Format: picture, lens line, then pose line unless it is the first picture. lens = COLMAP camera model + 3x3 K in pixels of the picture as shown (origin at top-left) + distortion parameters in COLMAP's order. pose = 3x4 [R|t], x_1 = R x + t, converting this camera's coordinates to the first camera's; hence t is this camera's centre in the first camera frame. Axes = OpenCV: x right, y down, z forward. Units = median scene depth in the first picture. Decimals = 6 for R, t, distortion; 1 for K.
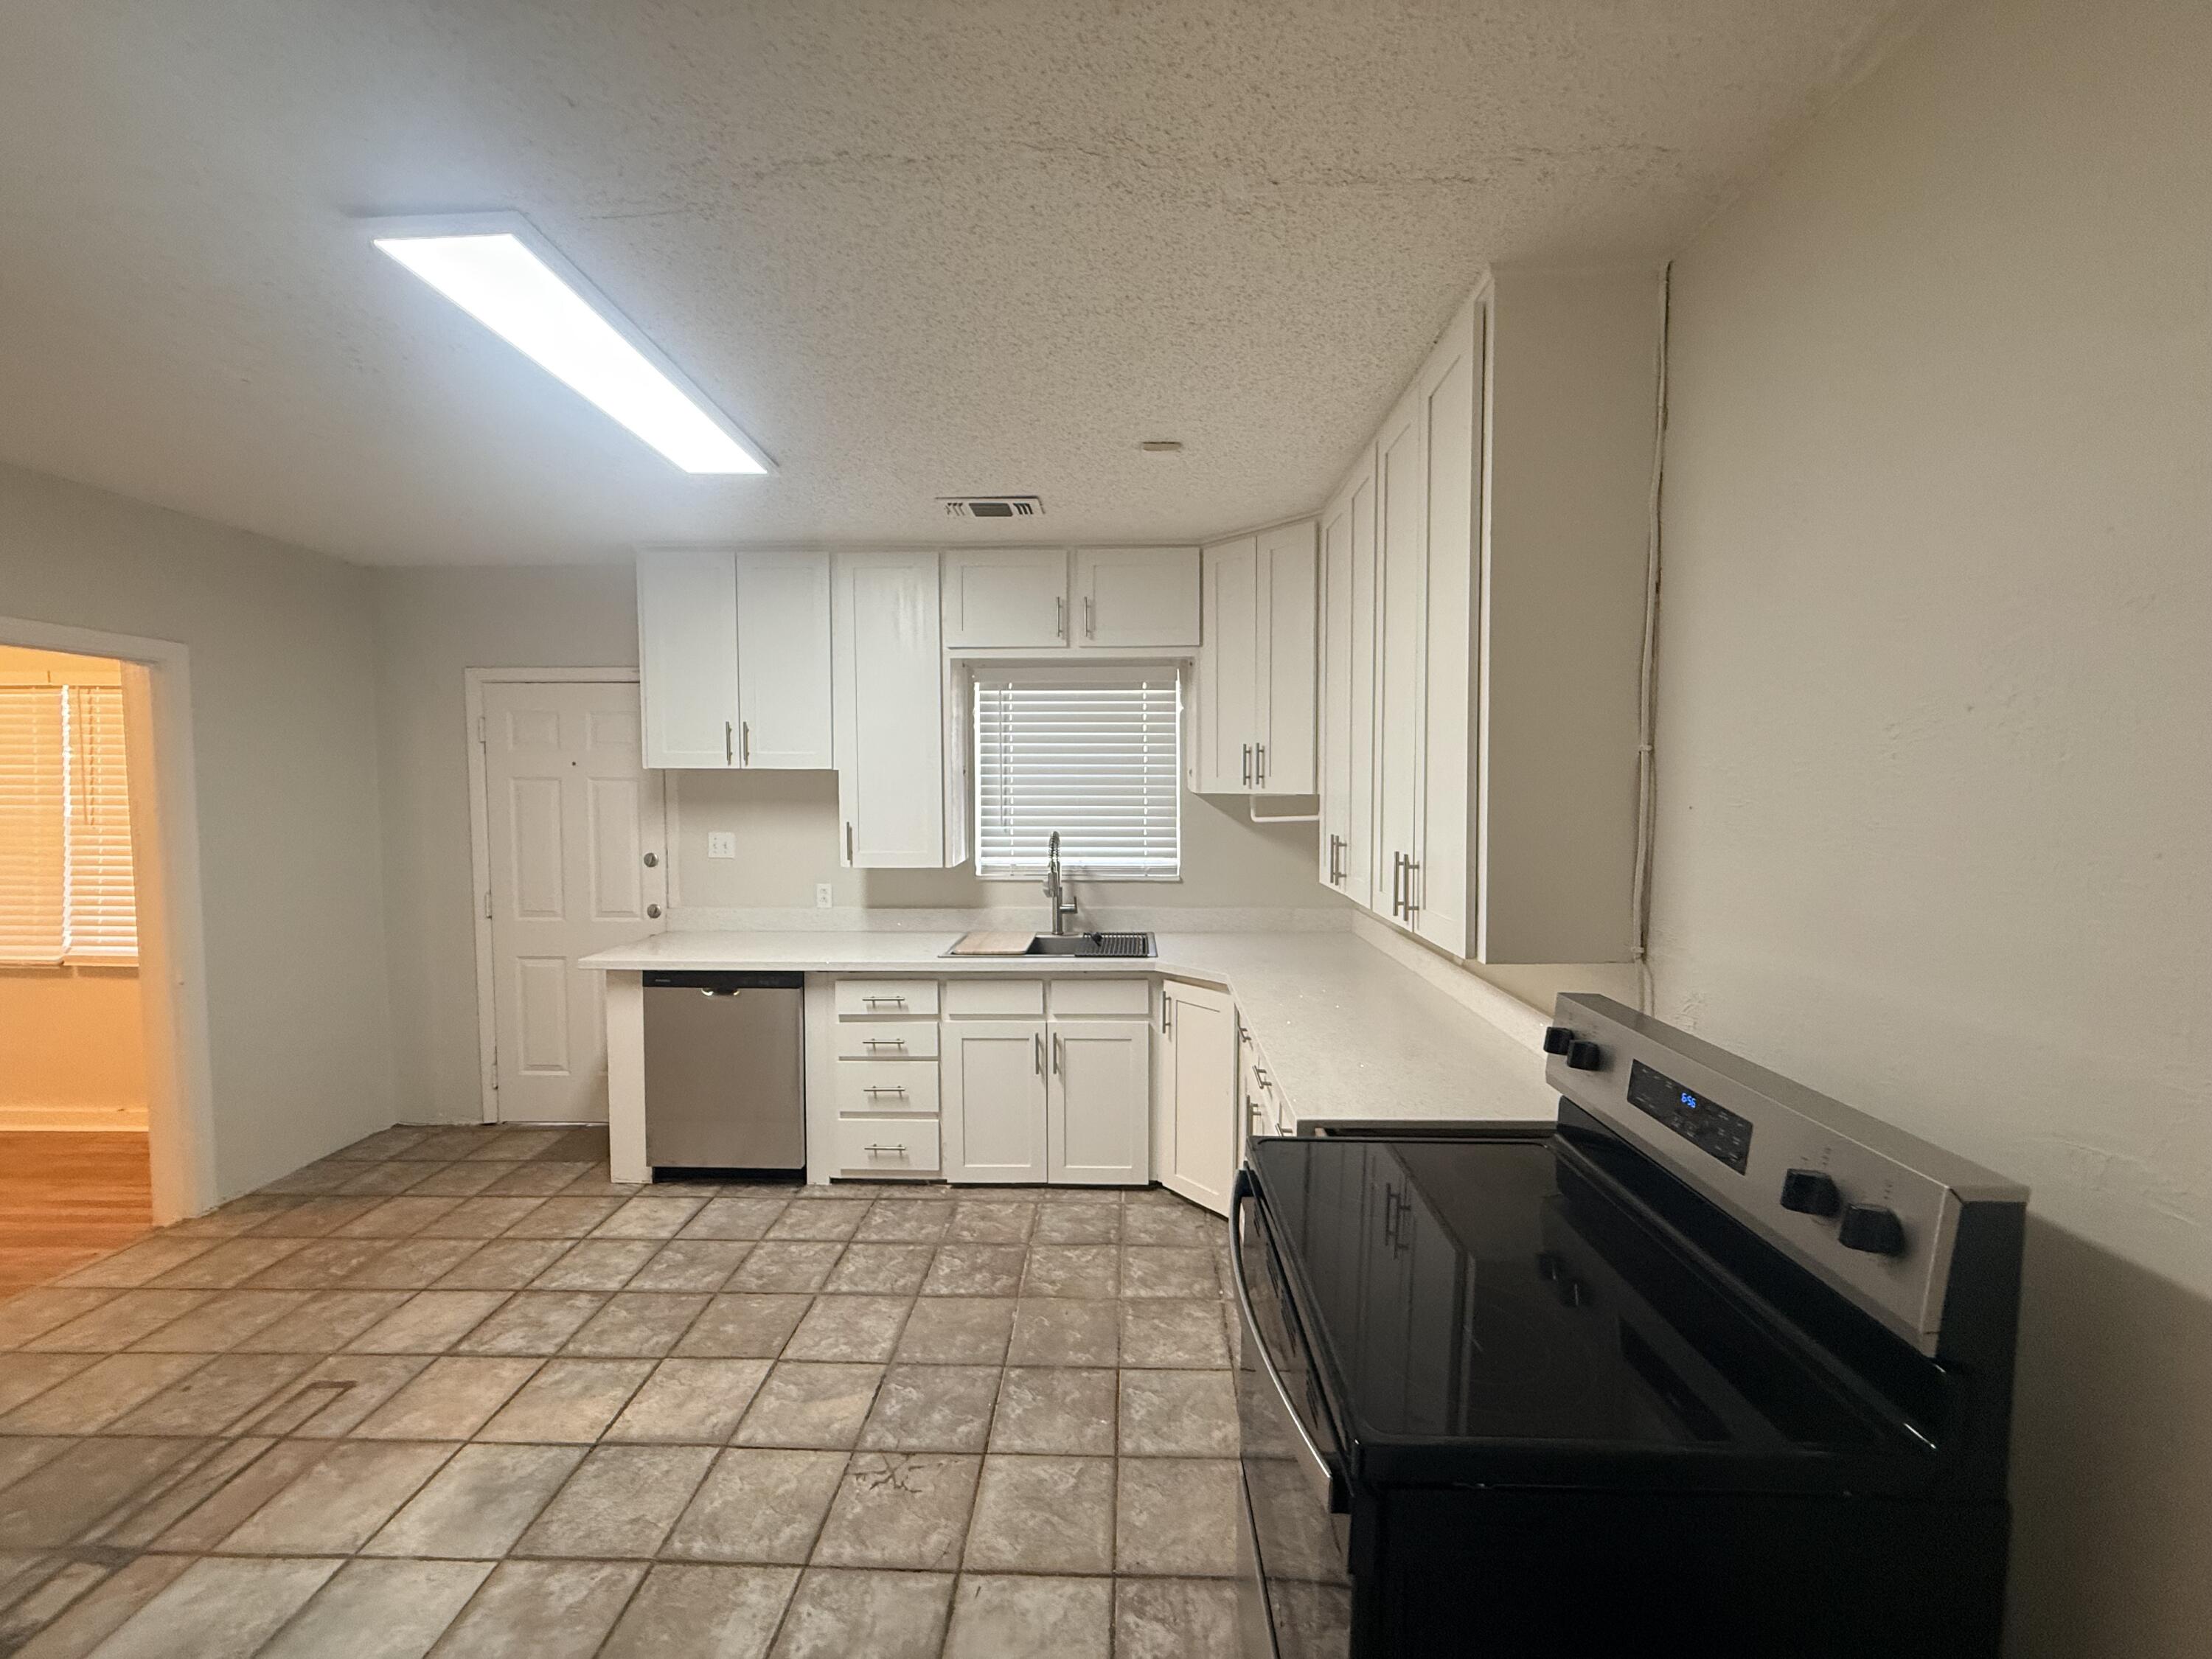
lens RADIAL K [[879.9, 0, 1106.0], [0, 879.9, 829.5], [0, 0, 1]] dist [-0.000882, 0.000189]
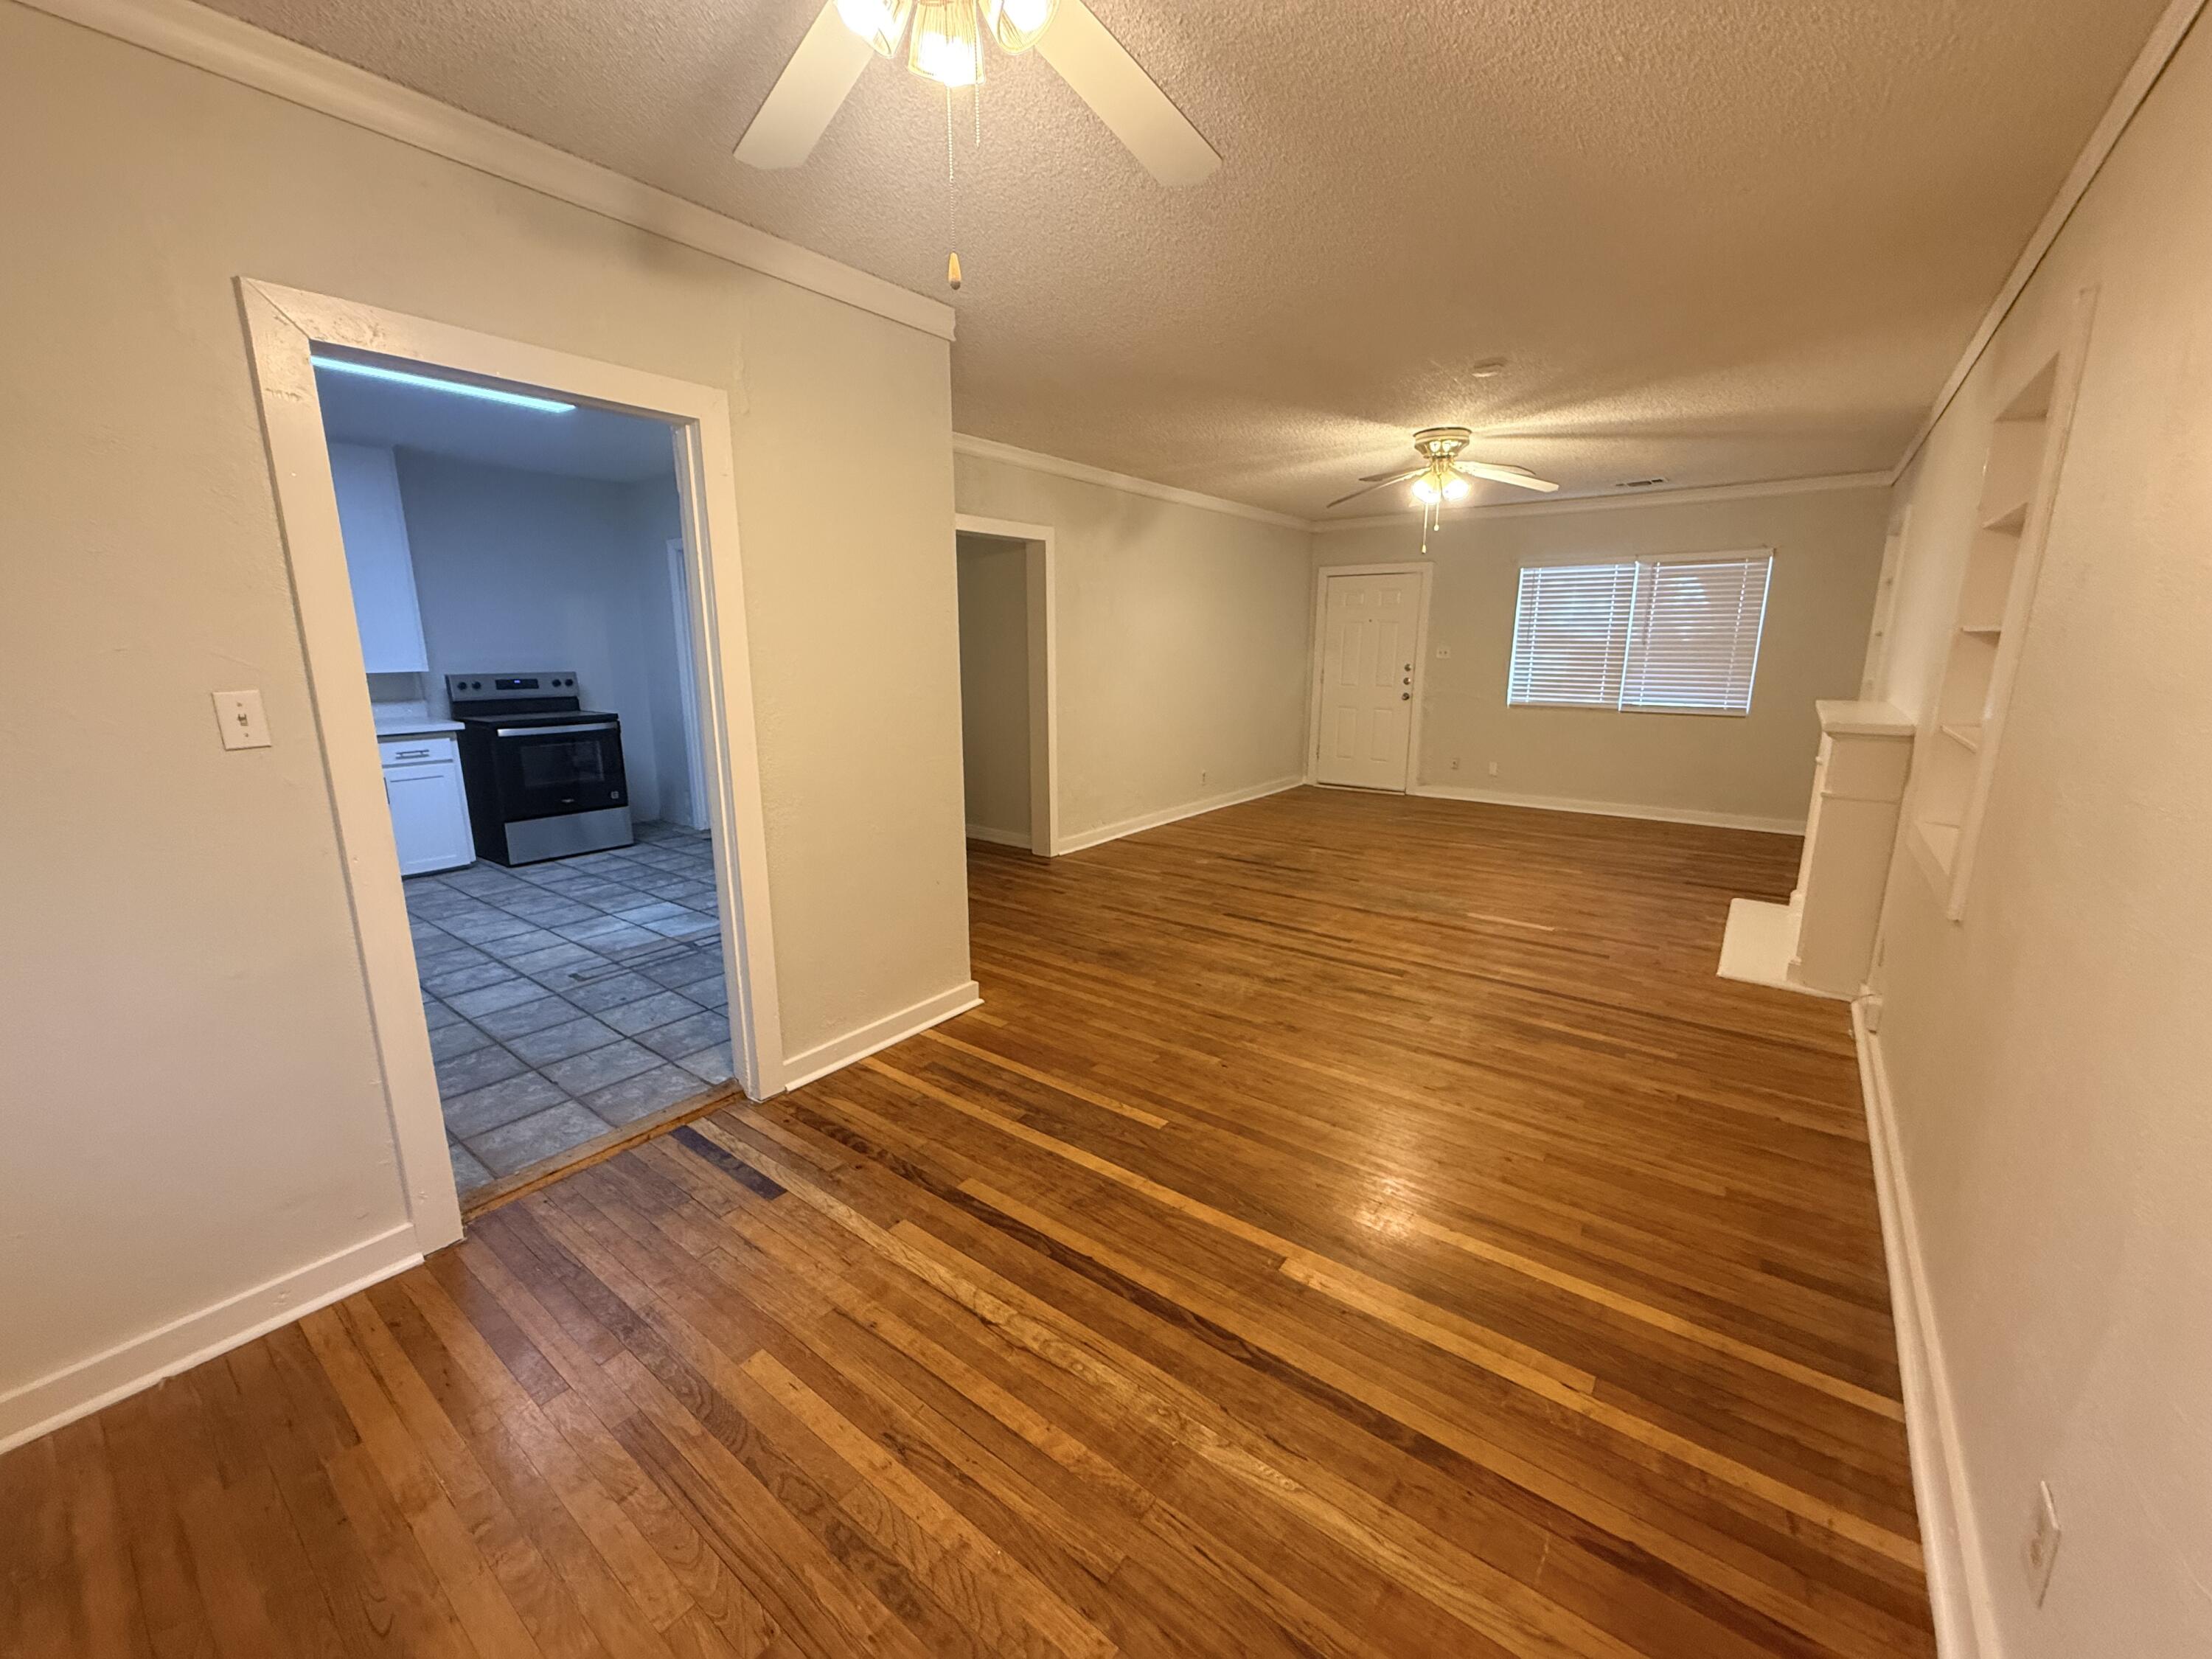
lens RADIAL K [[879.9, 0, 1106.0], [0, 879.9, 829.5], [0, 0, 1]] dist [-0.000882, 0.000189]
pose [[-0.812058, -0.125364, 0.569952, -2.622455], [0.031193, 0.965933, 0.256905, -0.024243], [-0.582742, 0.226400, -0.780484, 1.669804]]
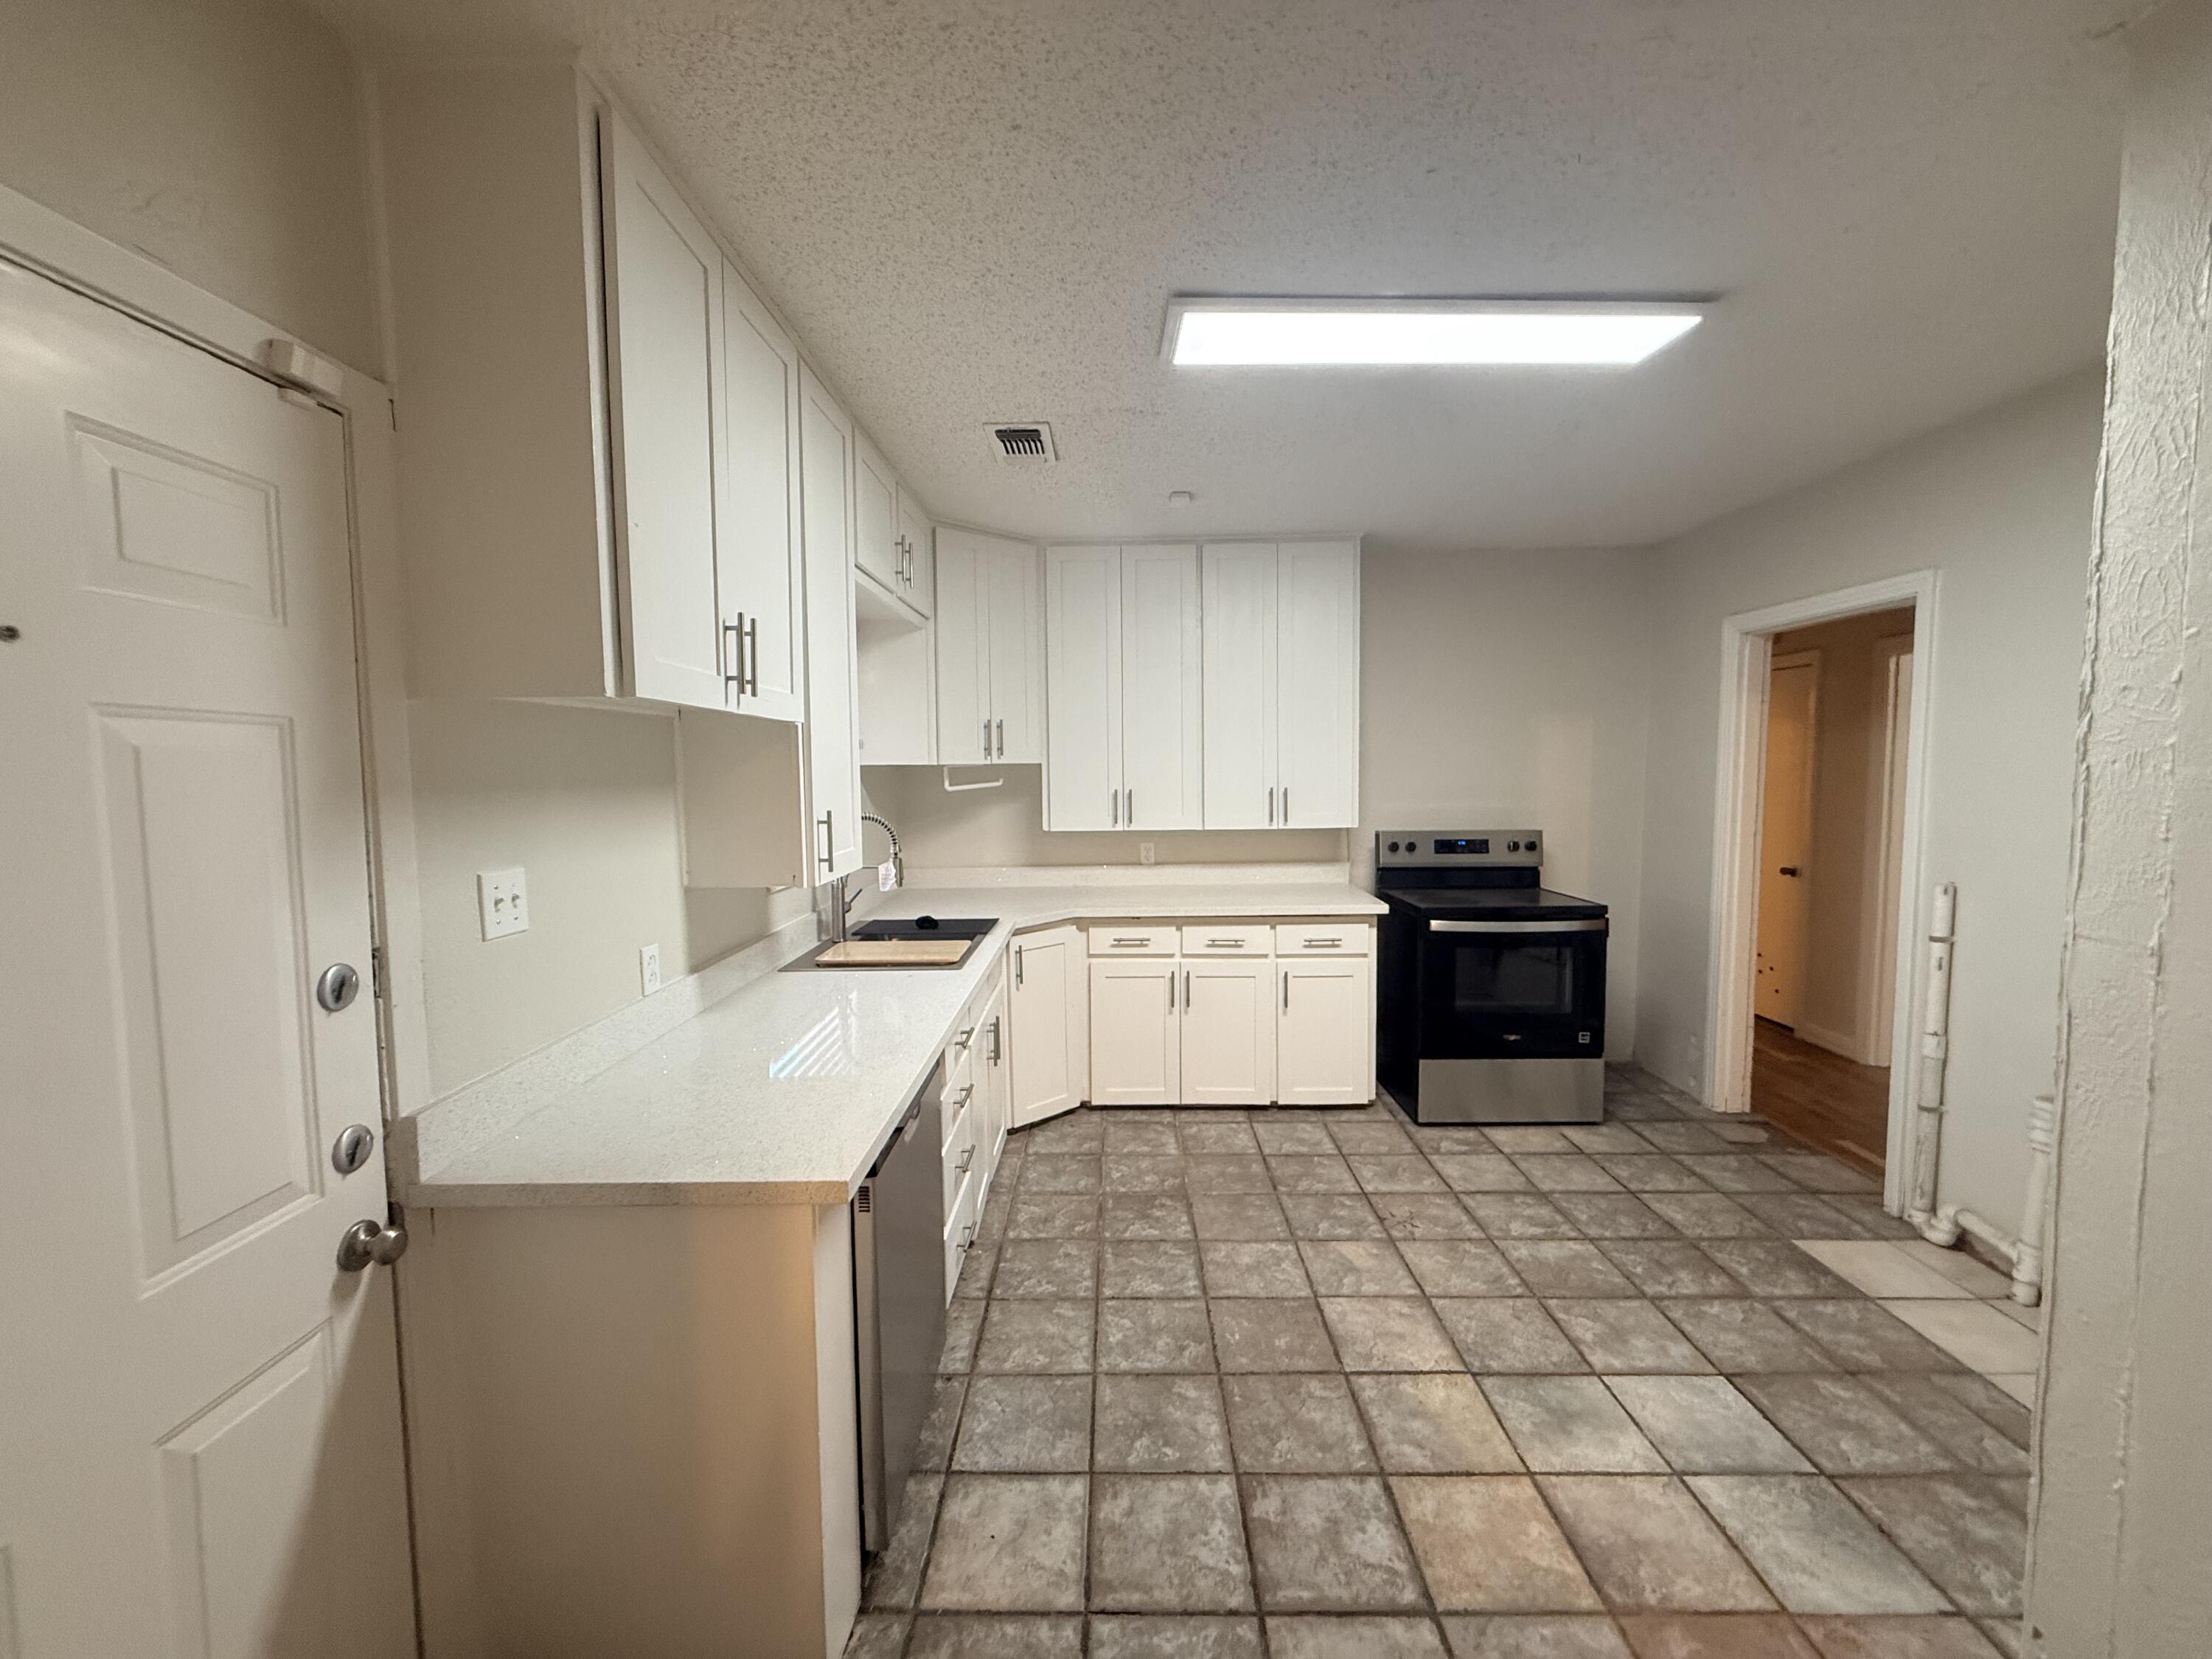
lens RADIAL K [[879.9, 0, 1106.0], [0, 879.9, 829.5], [0, 0, 1]] dist [-0.000882, 0.000189]
pose [[-0.012519, -0.073120, 0.997245, -1.450638], [0.066827, 0.995032, 0.073797, -0.043055], [-0.997686, 0.067566, -0.007571, 1.293029]]
